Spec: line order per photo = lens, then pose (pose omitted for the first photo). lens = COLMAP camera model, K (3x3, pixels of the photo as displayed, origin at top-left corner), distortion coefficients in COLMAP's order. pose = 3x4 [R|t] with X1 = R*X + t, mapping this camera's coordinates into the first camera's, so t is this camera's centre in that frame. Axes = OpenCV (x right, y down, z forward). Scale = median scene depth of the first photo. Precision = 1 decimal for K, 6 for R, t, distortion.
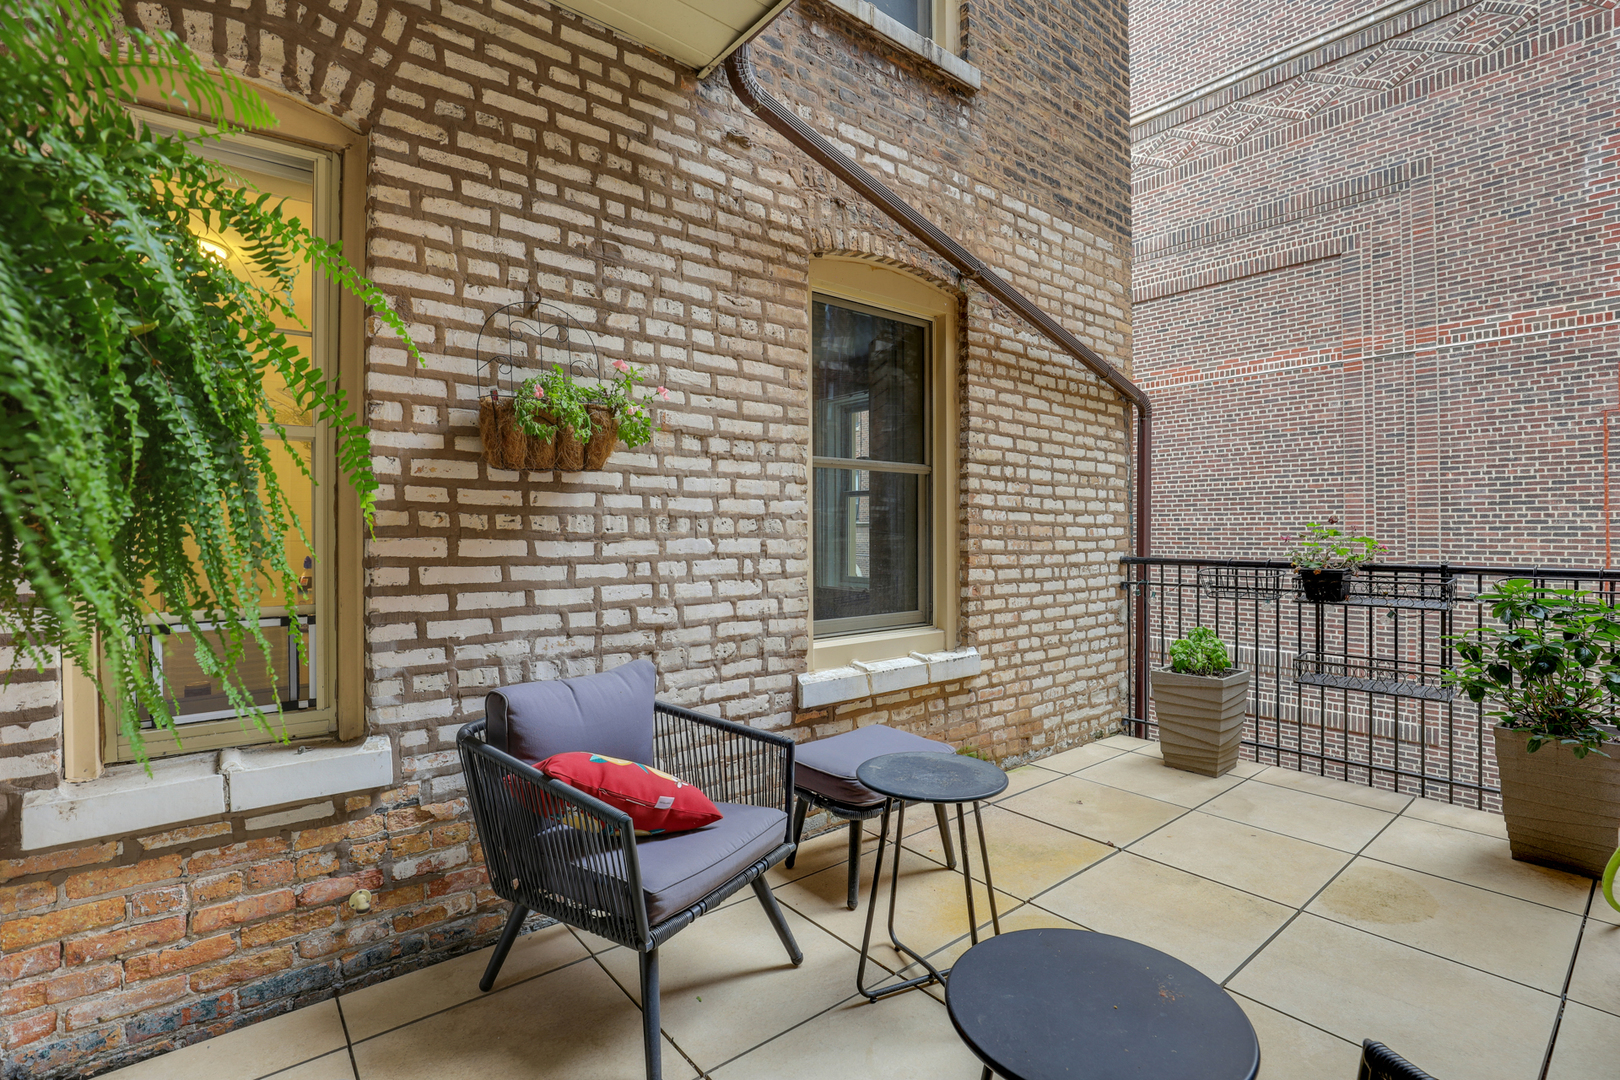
lens RADIAL K [[743.3, 0, 824.9], [0, 743.3, 535.8], [0, 0, 1]] dist [-0.027381, 0.006407]
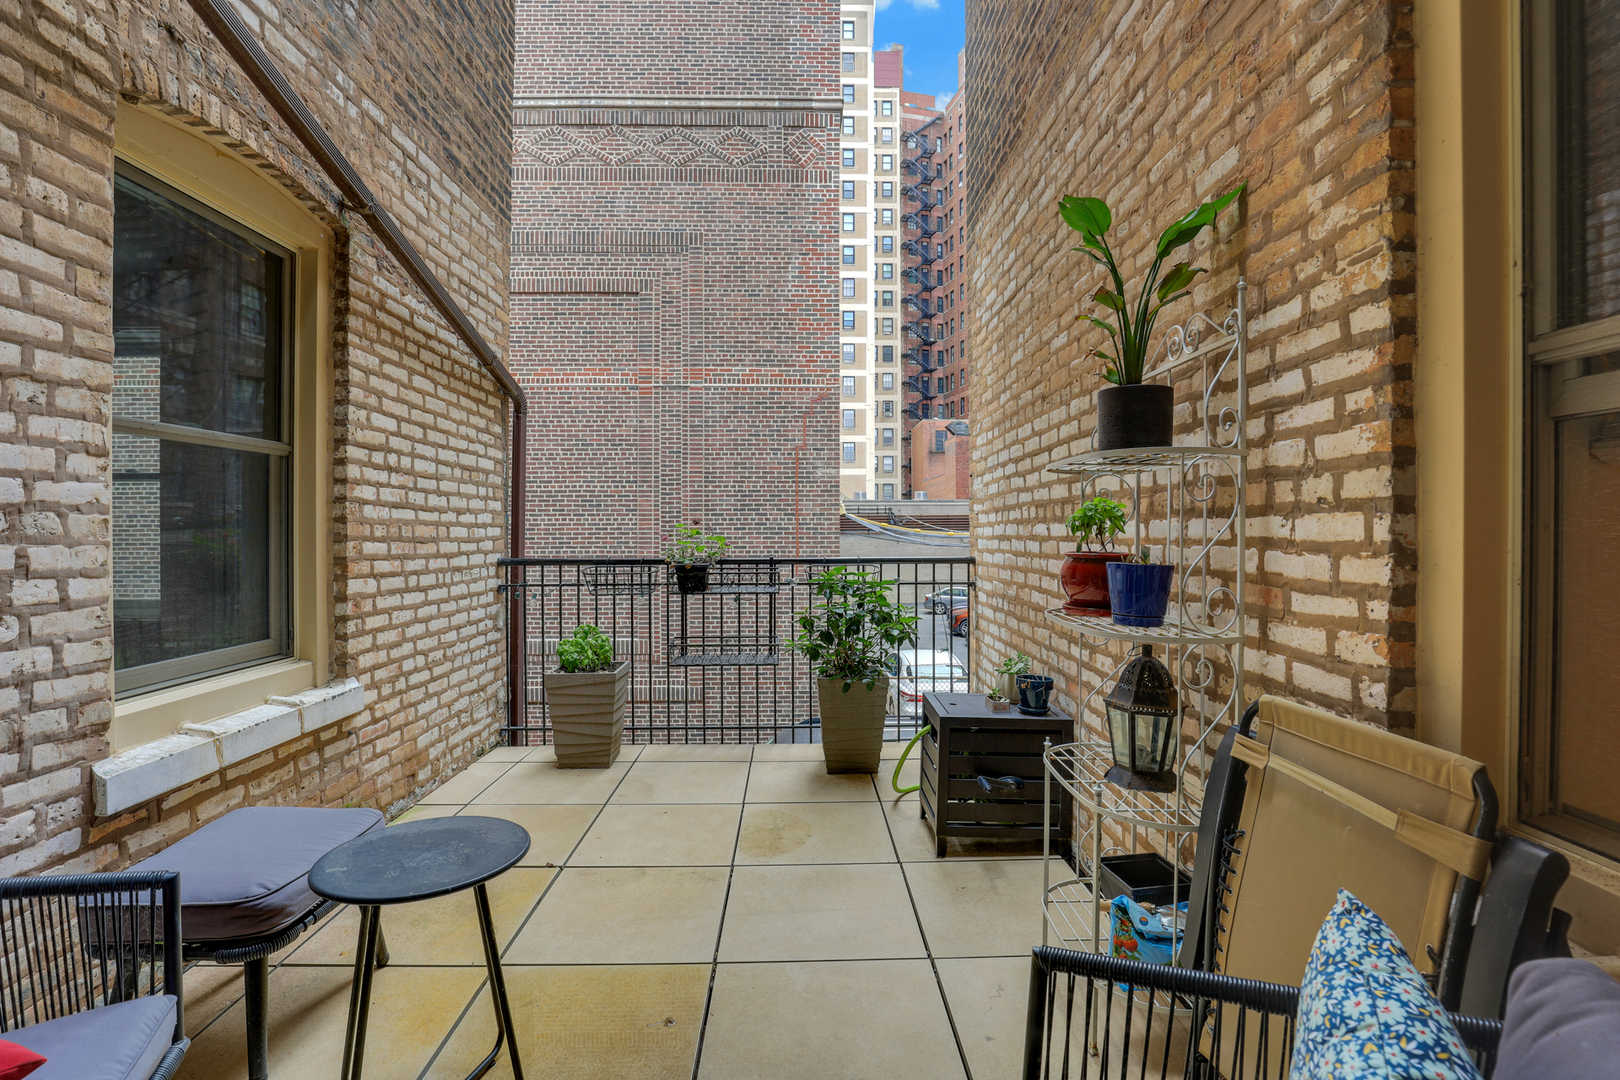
lens RADIAL K [[743.3, 0, 824.9], [0, 743.3, 535.8], [0, 0, 1]] dist [-0.027381, 0.006407]
pose [[0.625066, -0.006592, 0.780544, -0.094548], [0.007019, 0.999971, 0.002824, -0.000395], [-0.780540, 0.003713, 0.625095, 0.109041]]
